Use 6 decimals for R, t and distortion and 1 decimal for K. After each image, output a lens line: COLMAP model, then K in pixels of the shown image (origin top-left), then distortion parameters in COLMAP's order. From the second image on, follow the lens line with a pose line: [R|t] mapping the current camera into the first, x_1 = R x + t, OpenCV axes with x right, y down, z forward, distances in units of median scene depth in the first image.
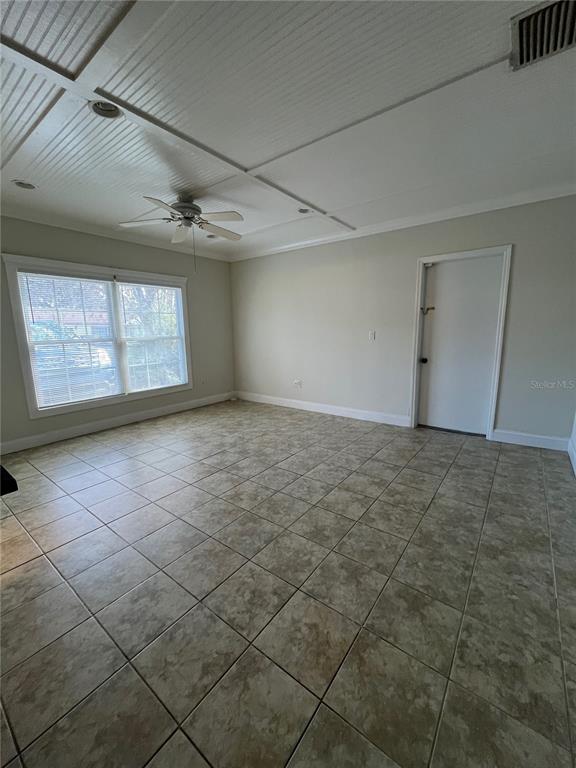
lens RADIAL K [[311.4, 0, 289.0], [0, 311.4, 384.7], [0, 0, 1]] dist [-0.003522, 0.000189]
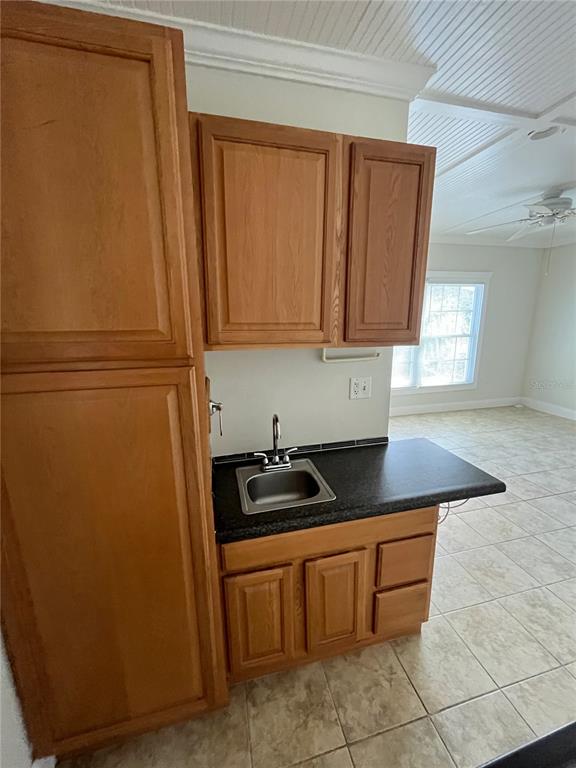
lens RADIAL K [[311.4, 0, 289.0], [0, 311.4, 384.7], [0, 0, 1]] dist [-0.003522, 0.000189]
pose [[0.778071, 0.147640, -0.610579, -0.234441], [-0.115224, 0.989040, 0.092322, -0.030510], [0.617518, -0.001480, 0.786555, -0.152457]]
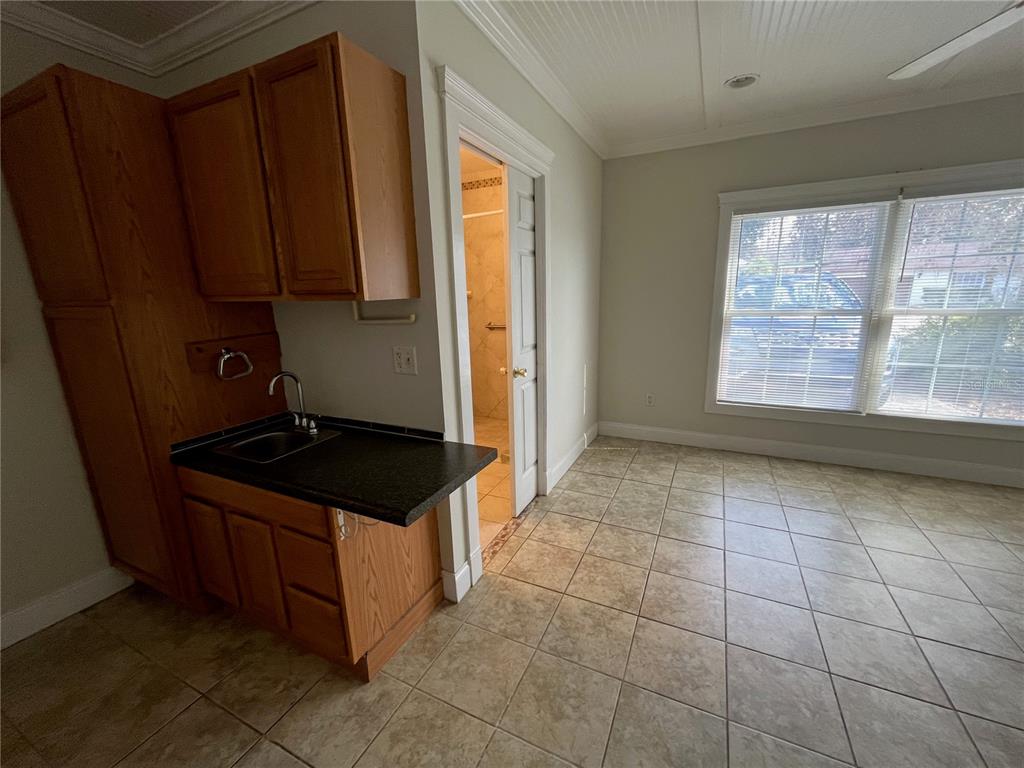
lens RADIAL K [[415.2, 0, 511.3], [0, 415.2, 386.2], [0, 0, 1]] dist [-0.003522, 0.000189]
pose [[0.195908, 0.231683, -0.952860, 0.037305], [-0.151485, 0.967176, 0.204019, -0.079339], [0.968851, 0.104375, 0.224574, 0.266757]]
